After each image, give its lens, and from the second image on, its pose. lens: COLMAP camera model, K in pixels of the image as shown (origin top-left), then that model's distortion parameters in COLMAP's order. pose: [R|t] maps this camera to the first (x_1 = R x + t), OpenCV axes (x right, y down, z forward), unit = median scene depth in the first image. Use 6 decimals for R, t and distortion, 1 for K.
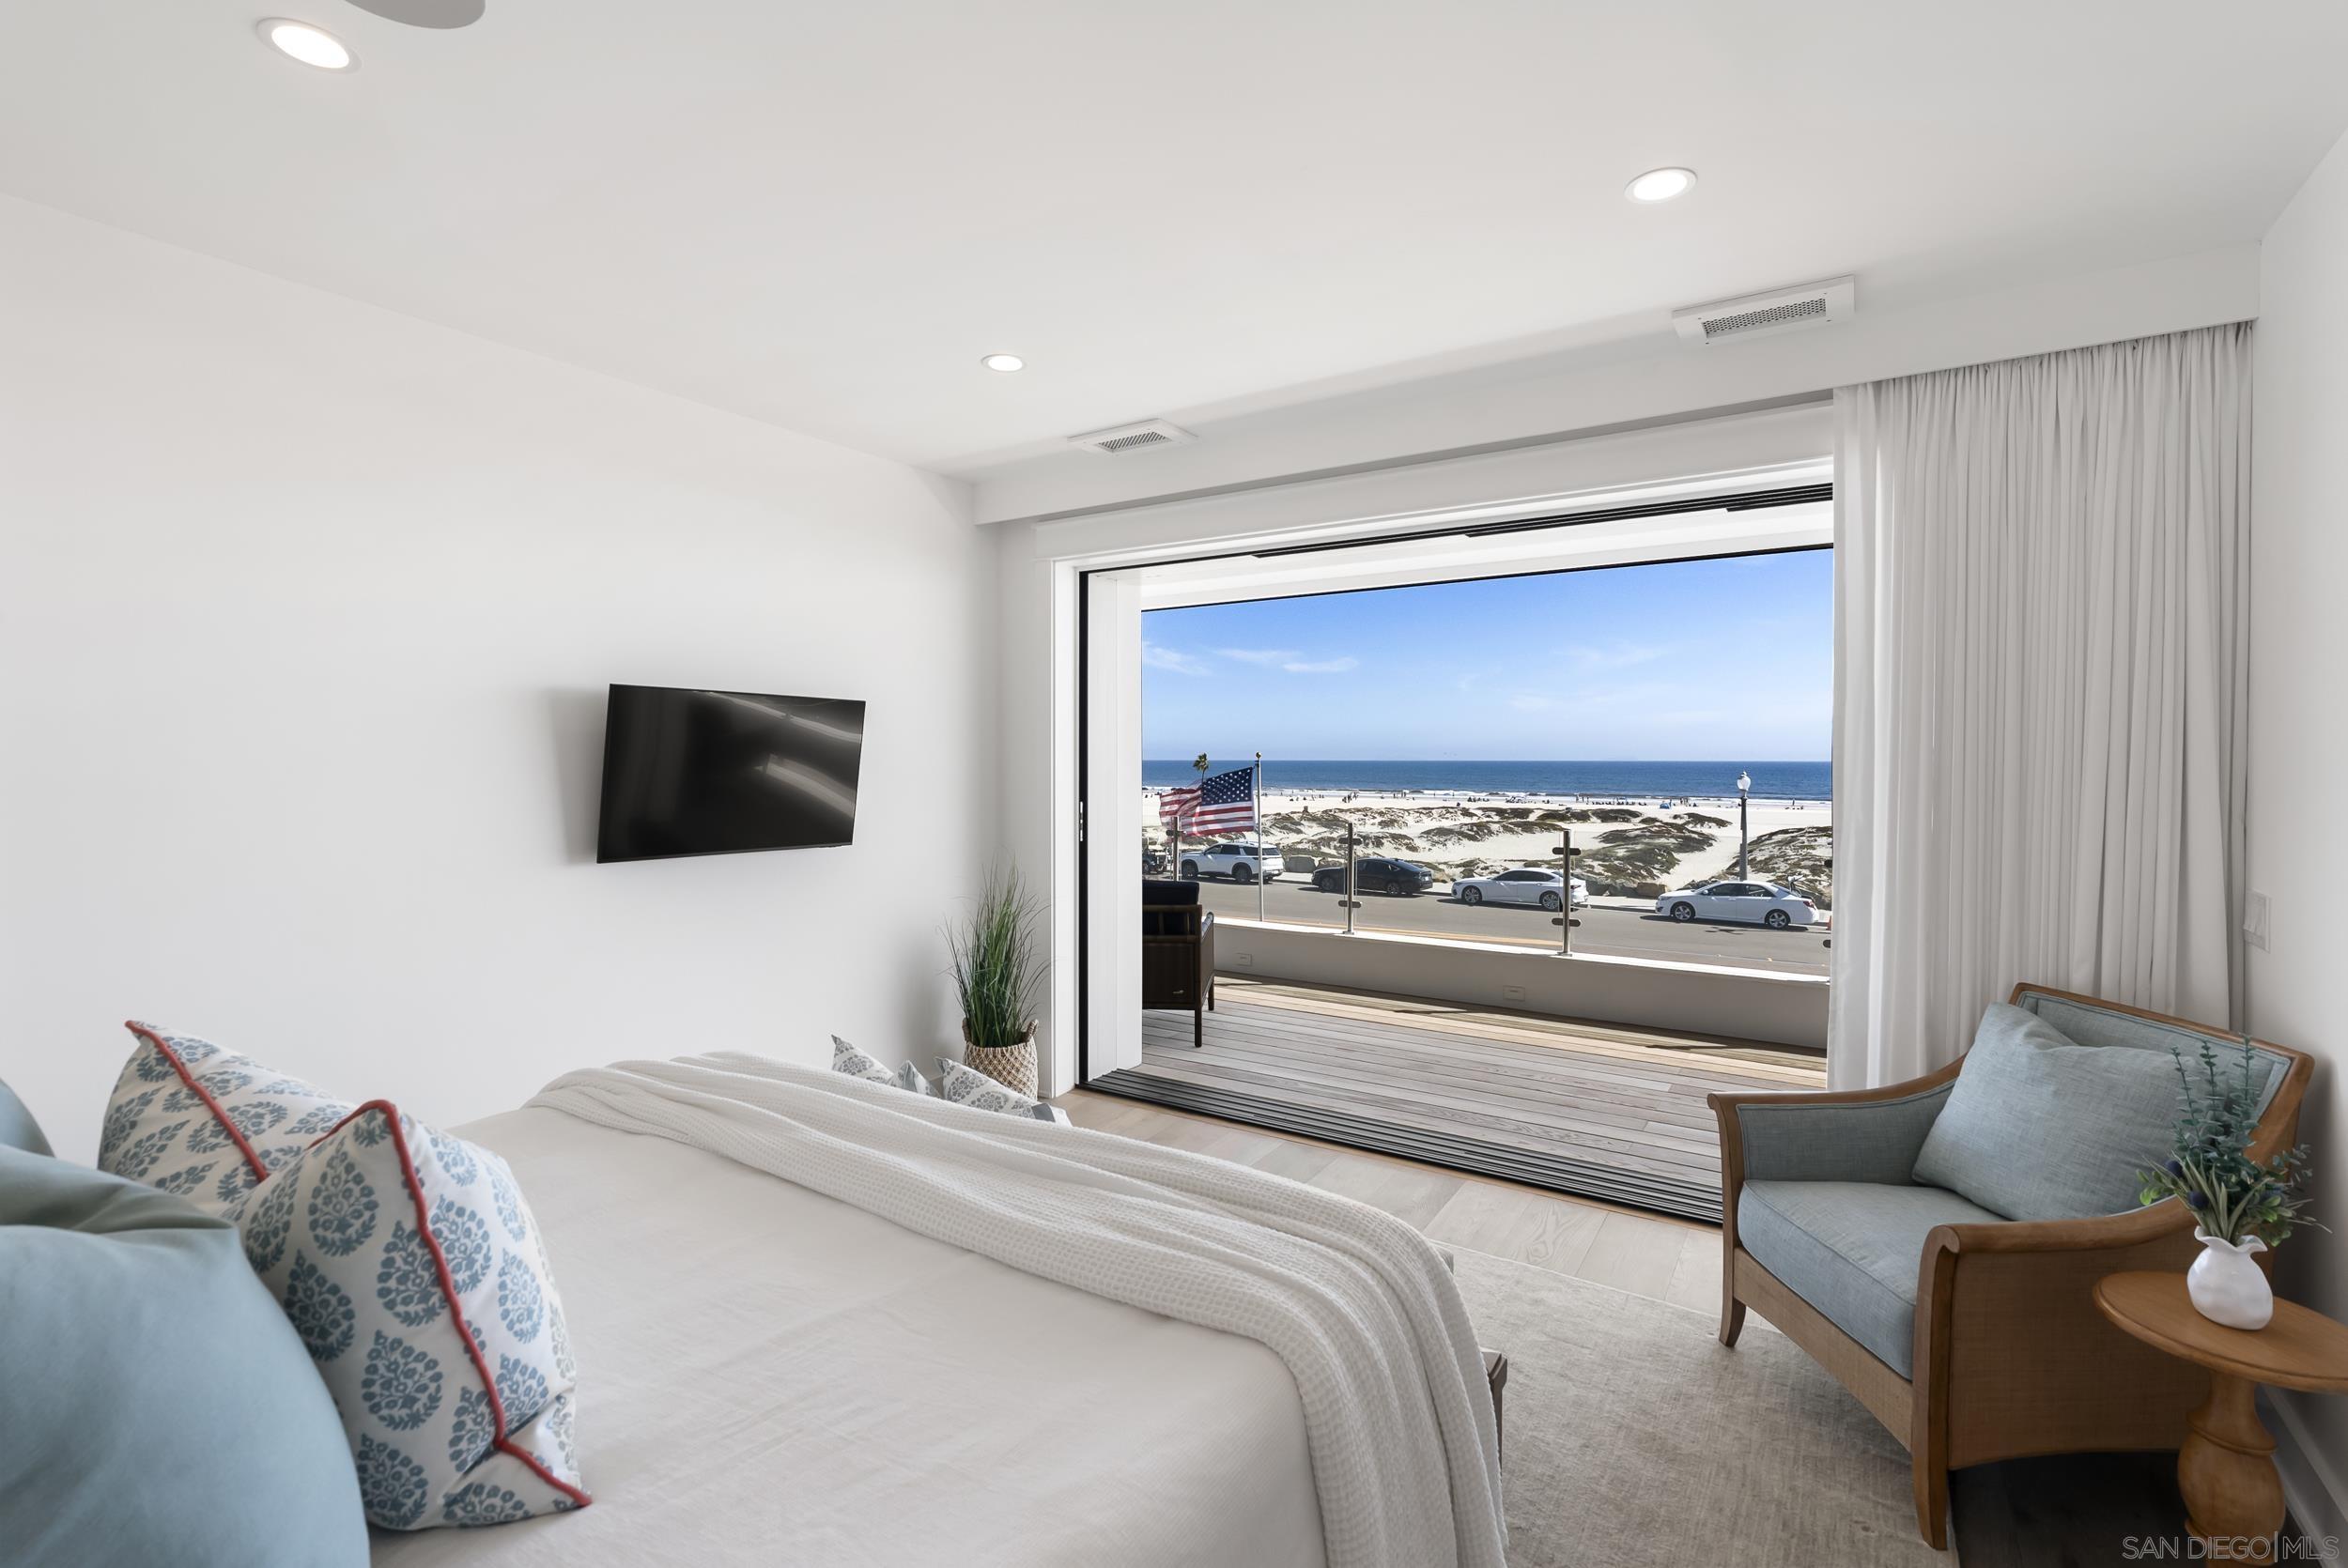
lens RADIAL K [[1084.0, 0, 1175.6], [0, 1084.0, 786.0], [0, 0, 1]] dist [-0.000109, -0.000038]
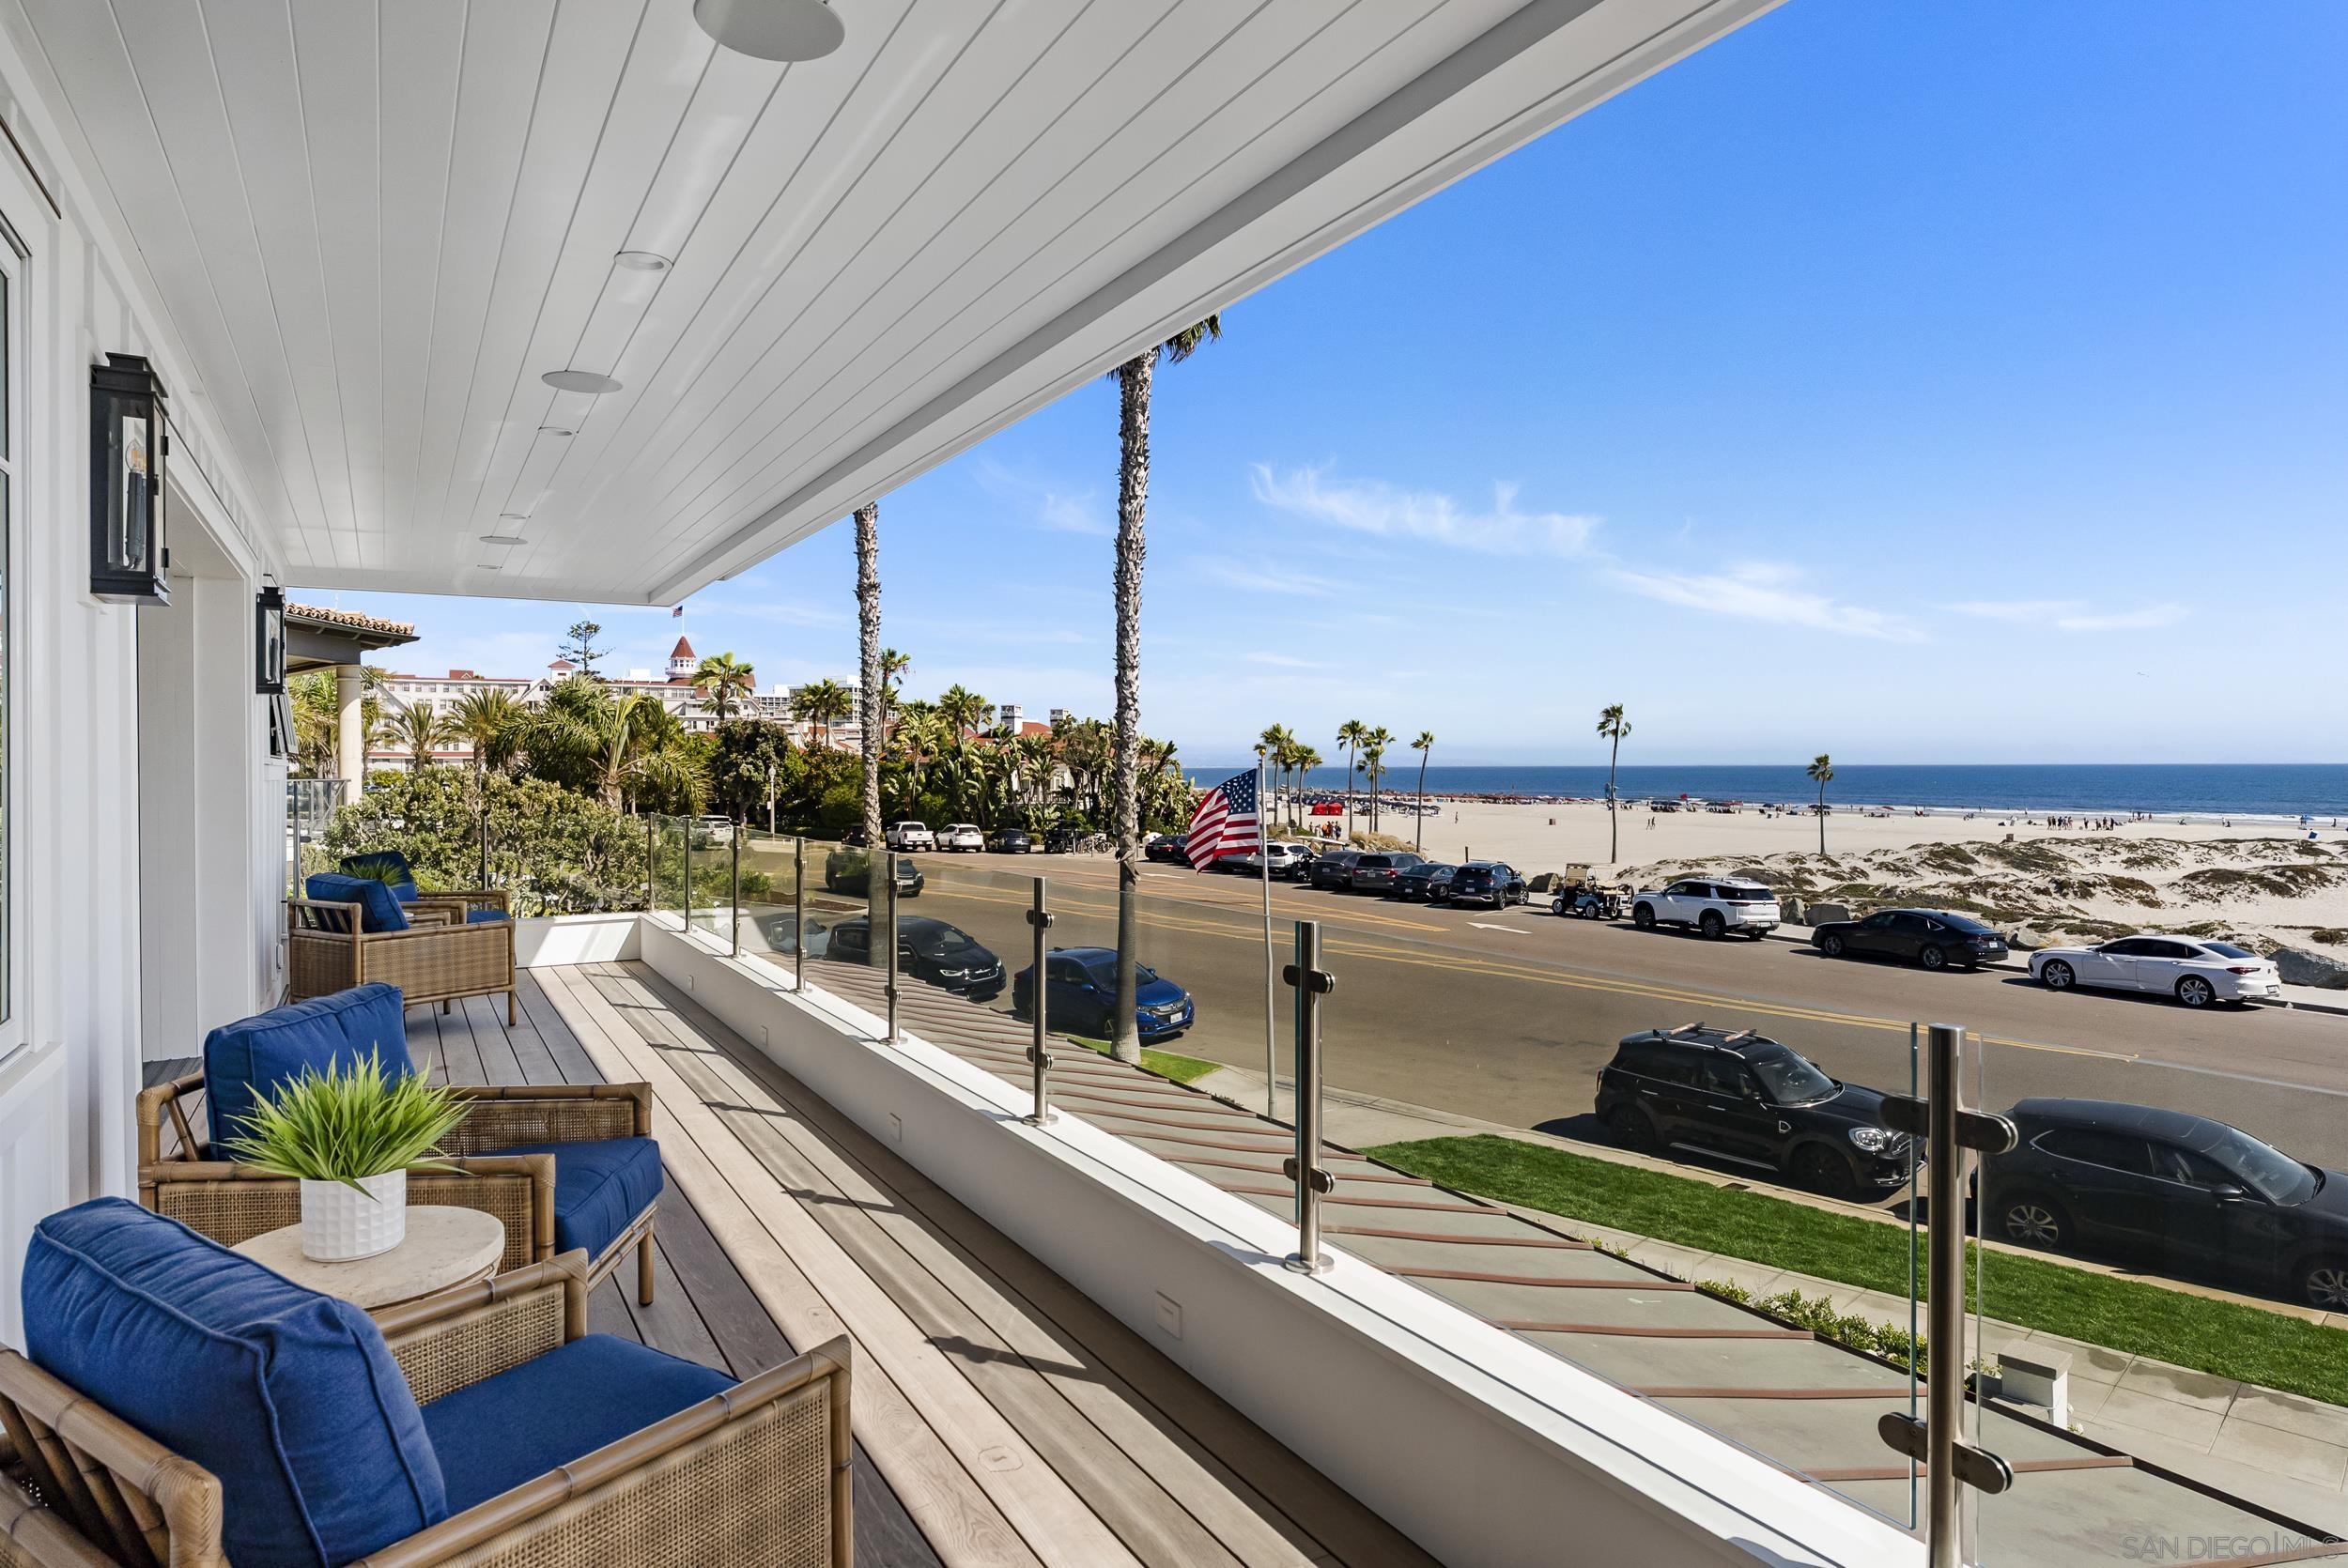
lens RADIAL K [[1394.8, 0, 1172.5], [0, 1394.8, 782.1], [0, 0, 1]] dist [-0.004136, -0.001420]
pose [[0.886567, 0.000060, -0.462601, 0.168419], [-0.006393, 0.999906, -0.012123, 0.001681], [0.462557, 0.013705, 0.886484, 0.033547]]
